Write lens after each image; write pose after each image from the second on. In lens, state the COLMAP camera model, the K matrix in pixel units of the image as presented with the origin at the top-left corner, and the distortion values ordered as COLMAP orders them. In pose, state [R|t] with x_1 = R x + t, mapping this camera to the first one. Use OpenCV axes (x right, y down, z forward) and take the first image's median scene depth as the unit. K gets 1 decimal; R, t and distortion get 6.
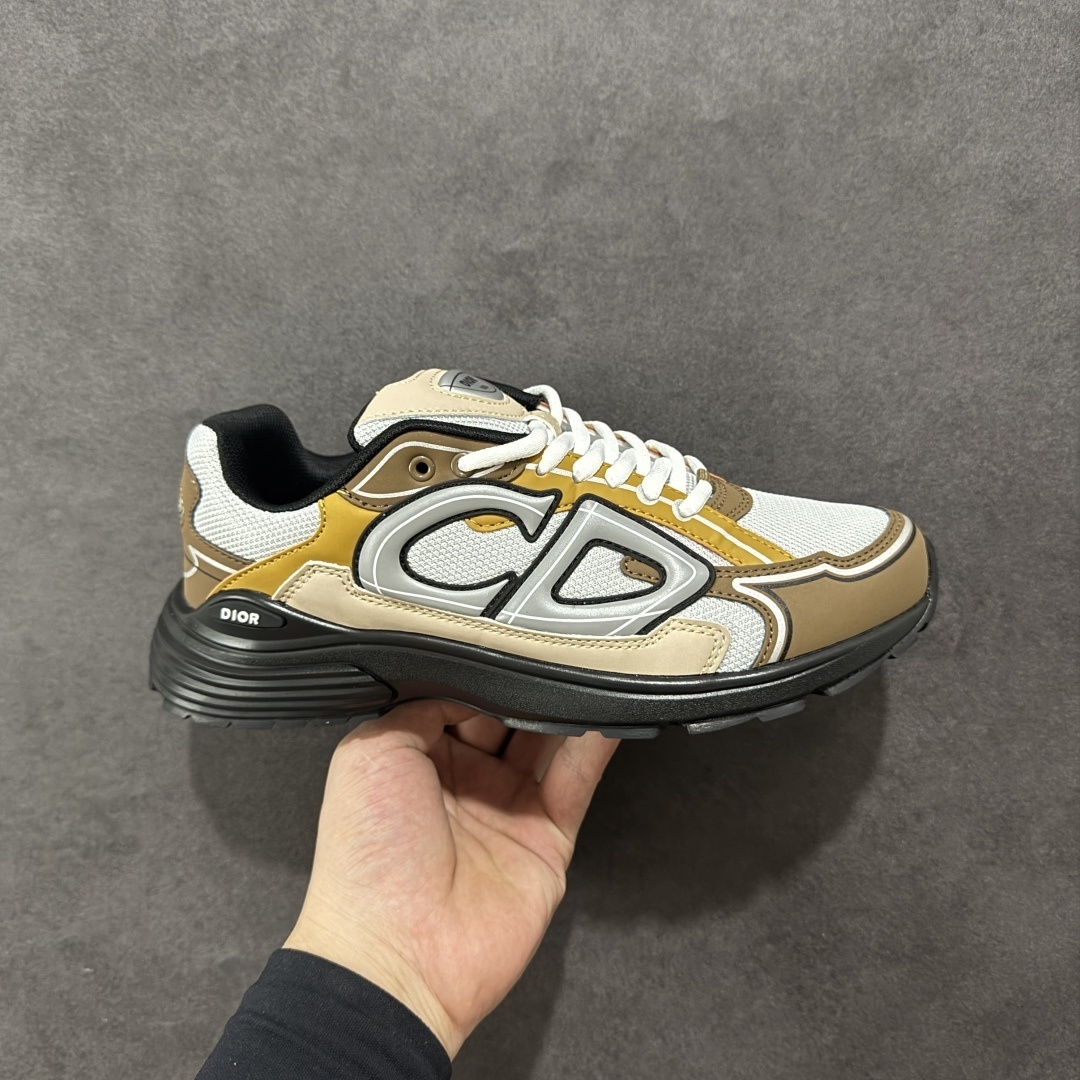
lens RADIAL K [[1069.8, 0, 540.0], [0, 1069.8, 540.0], [0, 0, 1]] dist [-0.005956, -0.025725]
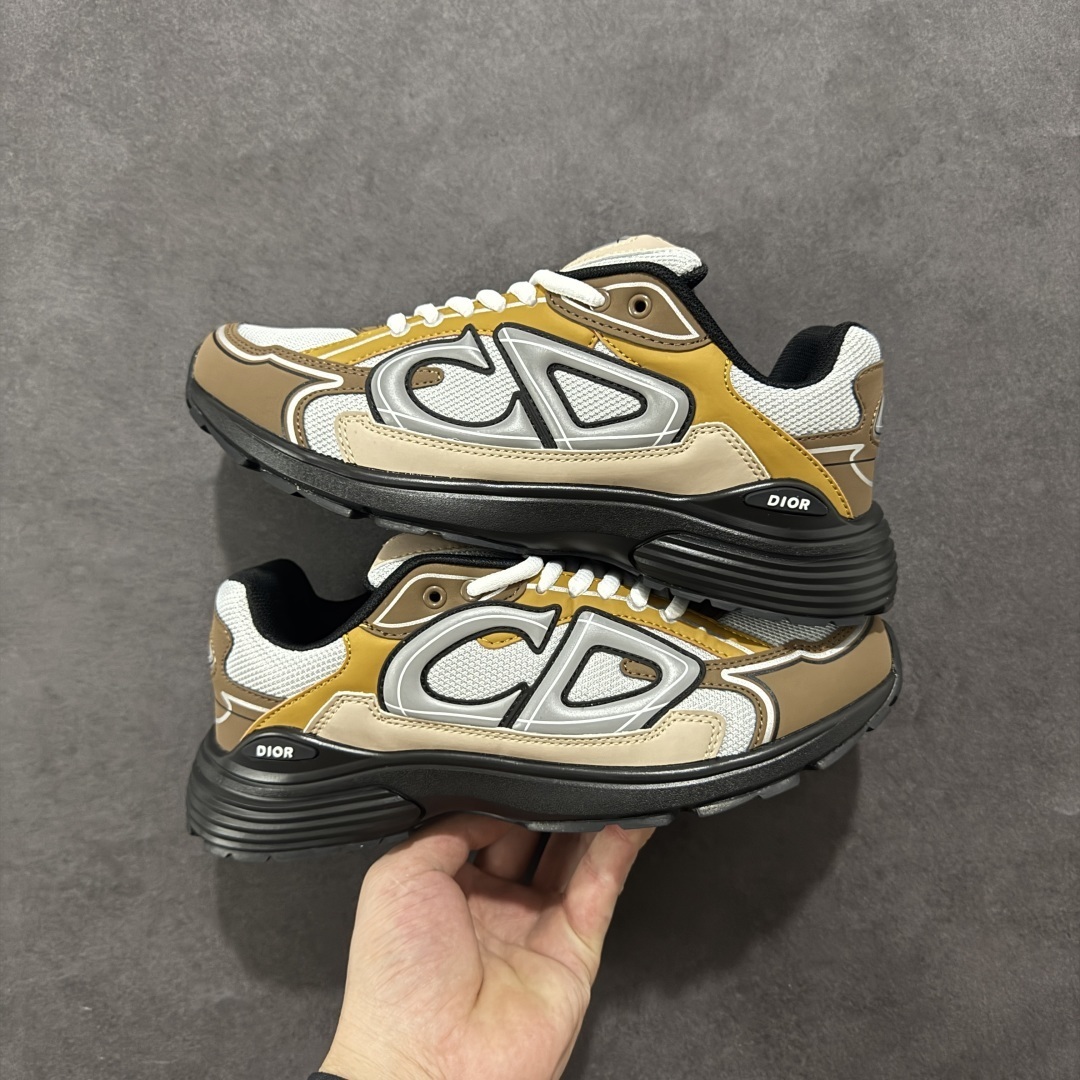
lens RADIAL K [[1111.9, 0, 540.0], [0, 1111.9, 540.0], [0, 0, 1]] dist [-0.019542, -0.016920]
pose [[0.999589, 0.028260, 0.004860, -0.000454], [-0.027868, 0.997323, -0.067605, 0.009181], [-0.006758, 0.067442, 0.997700, -0.127281]]
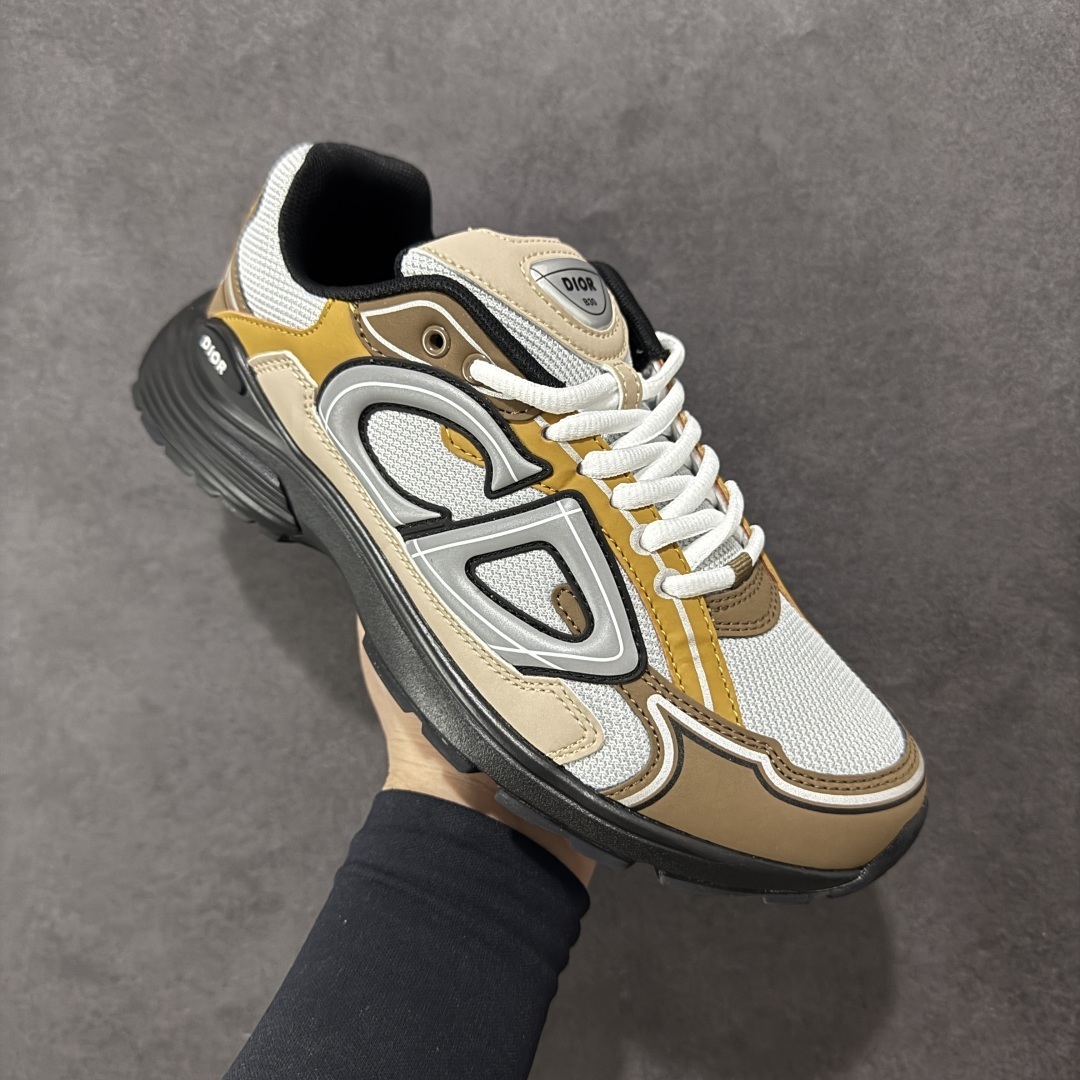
lens RADIAL K [[1111.9, 0, 540.0], [0, 1111.9, 540.0], [0, 0, 1]] dist [-0.019542, -0.016920]
pose [[0.985712, -0.126879, -0.110790, -0.001097], [0.127570, 0.991829, -0.000864, -0.003300], [0.109994, -0.013282, 0.993843, 0.059348]]
